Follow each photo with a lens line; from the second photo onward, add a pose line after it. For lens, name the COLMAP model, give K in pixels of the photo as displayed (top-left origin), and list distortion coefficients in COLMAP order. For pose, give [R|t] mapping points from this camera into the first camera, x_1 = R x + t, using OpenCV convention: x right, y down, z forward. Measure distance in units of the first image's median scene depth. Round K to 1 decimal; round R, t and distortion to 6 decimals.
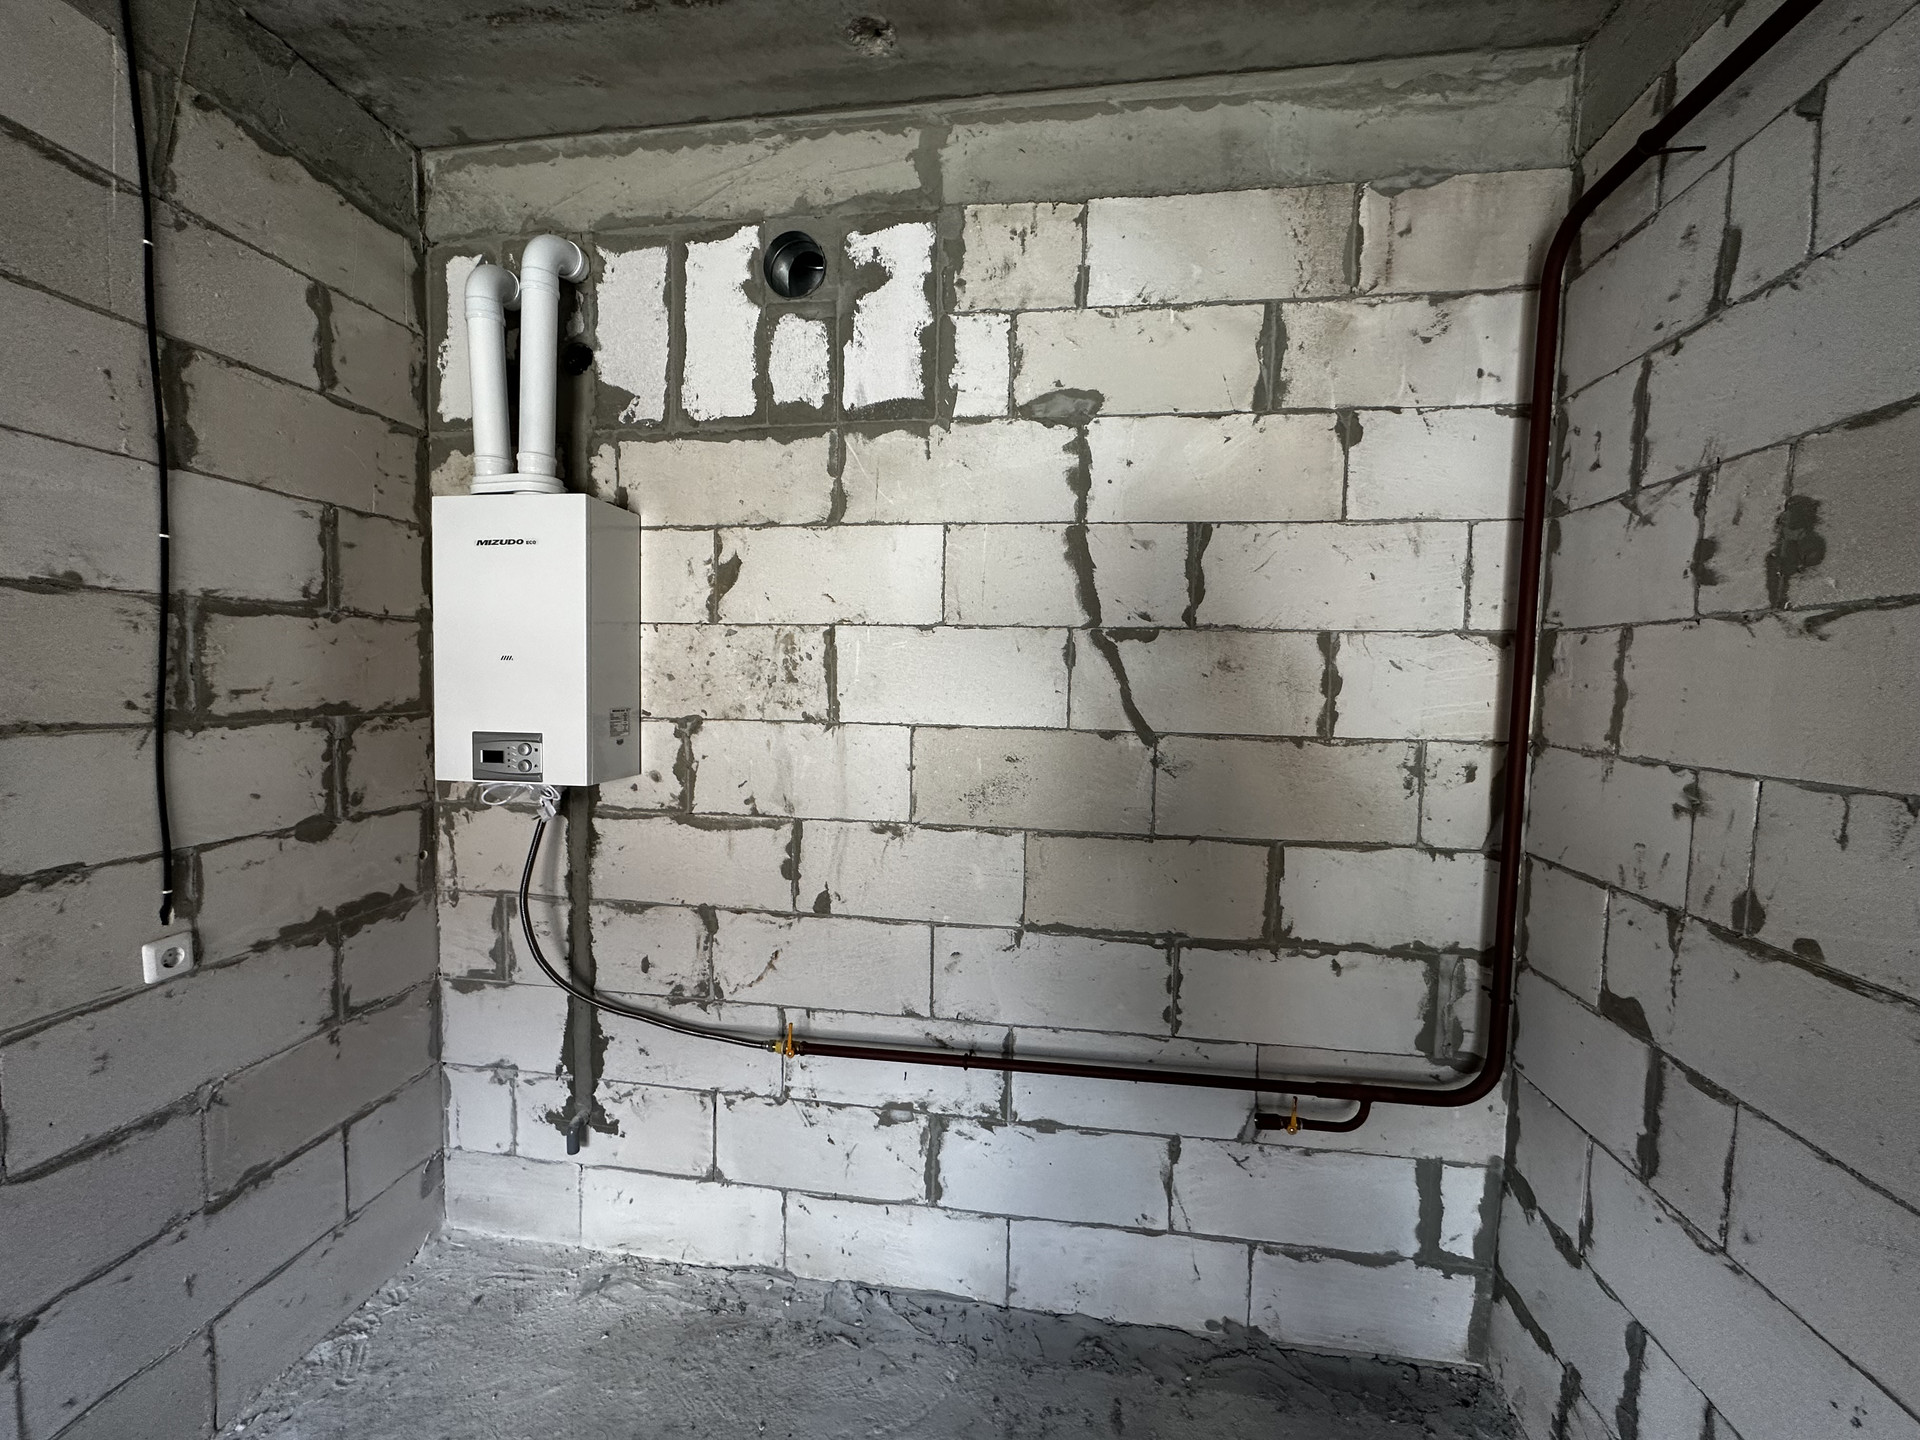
lens RADIAL K [[766.8, 0, 957.2], [0, 766.8, 722.7], [0, 0, 1]] dist [-0.002825, 0.000553]
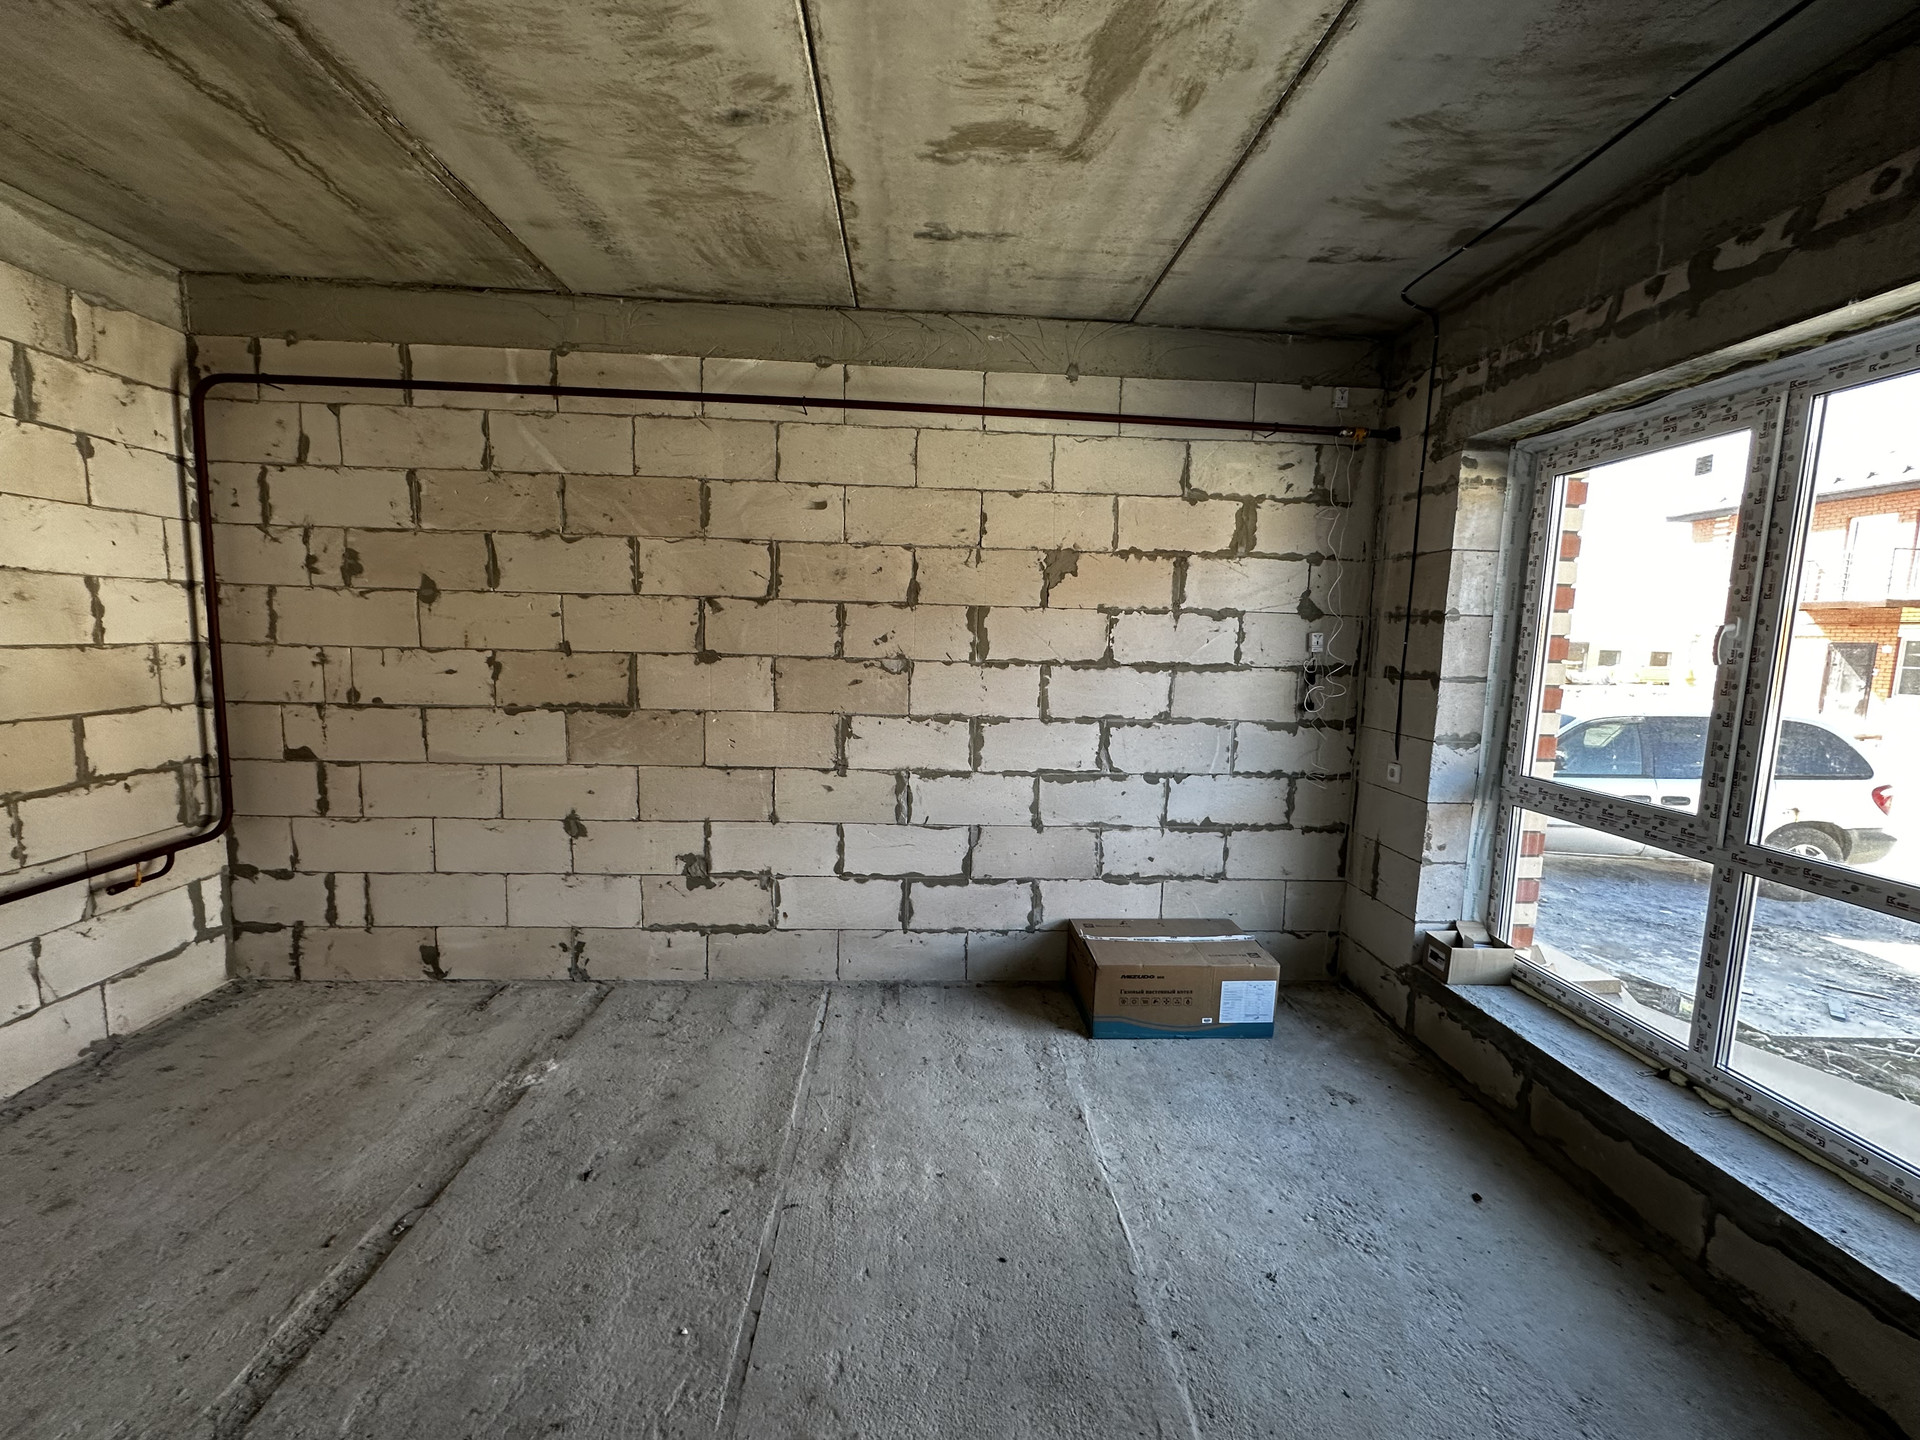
lens RADIAL K [[766.8, 0, 955.5], [0, 766.8, 721.8], [0, 0, 1]] dist [-0.002825, 0.000553]
pose [[-0.194676, -0.138038, 0.971106, -1.391816], [0.028555, 0.988831, 0.146282, -0.002360], [-0.980452, 0.056208, -0.188560, -0.413036]]
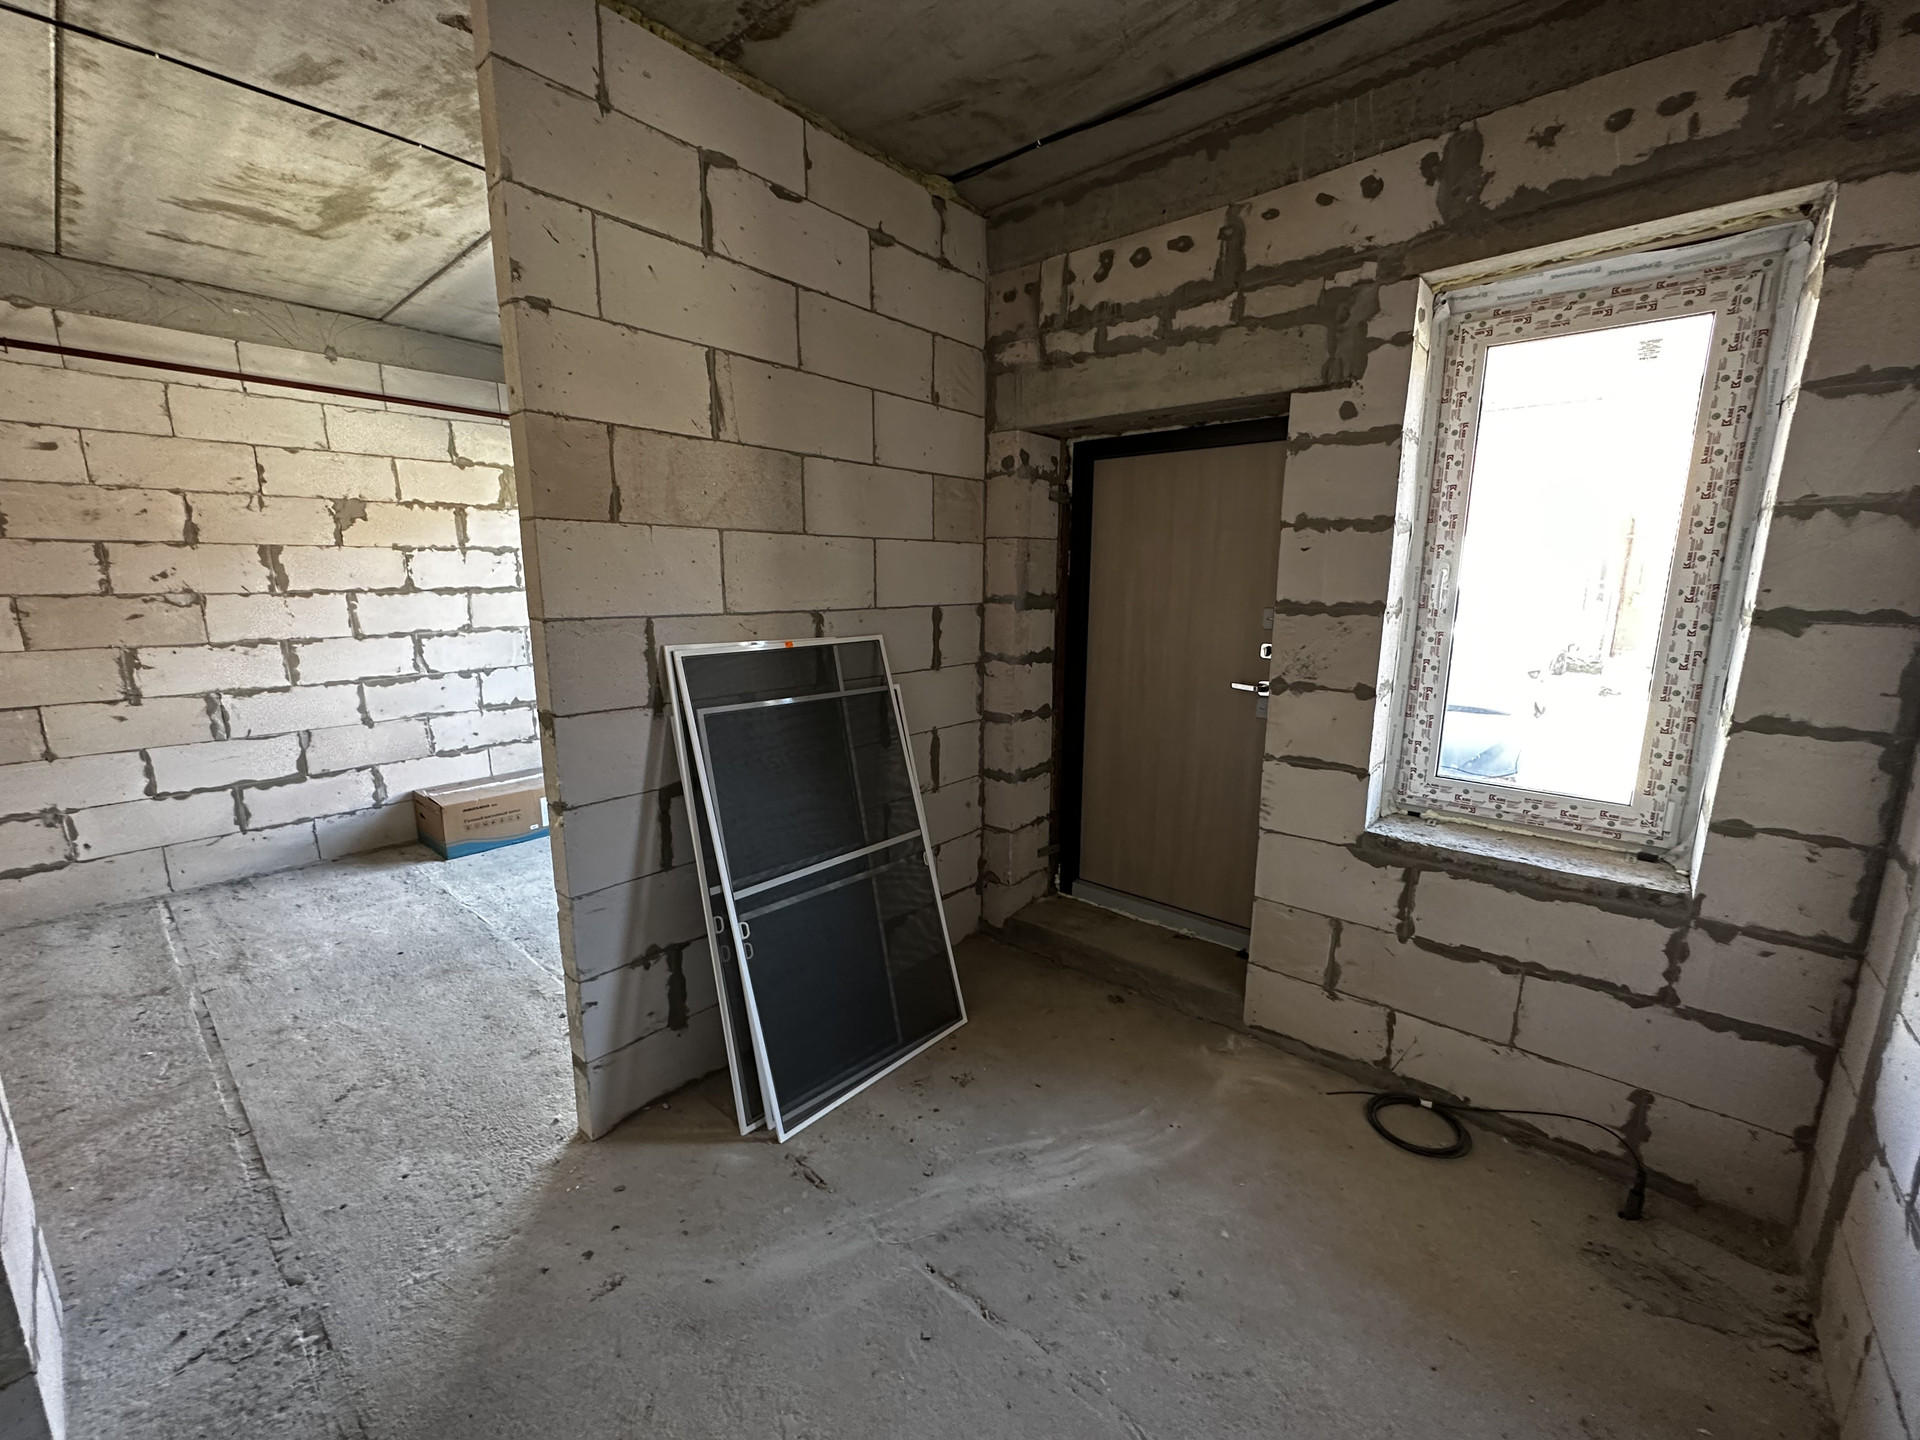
lens RADIAL K [[766.8, 0, 958.1], [0, 766.8, 722.7], [0, 0, 1]] dist [-0.002825, 0.000553]
pose [[-0.842510, -0.125193, 0.523932, -2.446100], [0.013011, 0.967606, 0.252130, -0.041405], [-0.538524, 0.219239, -0.813588, 0.004851]]
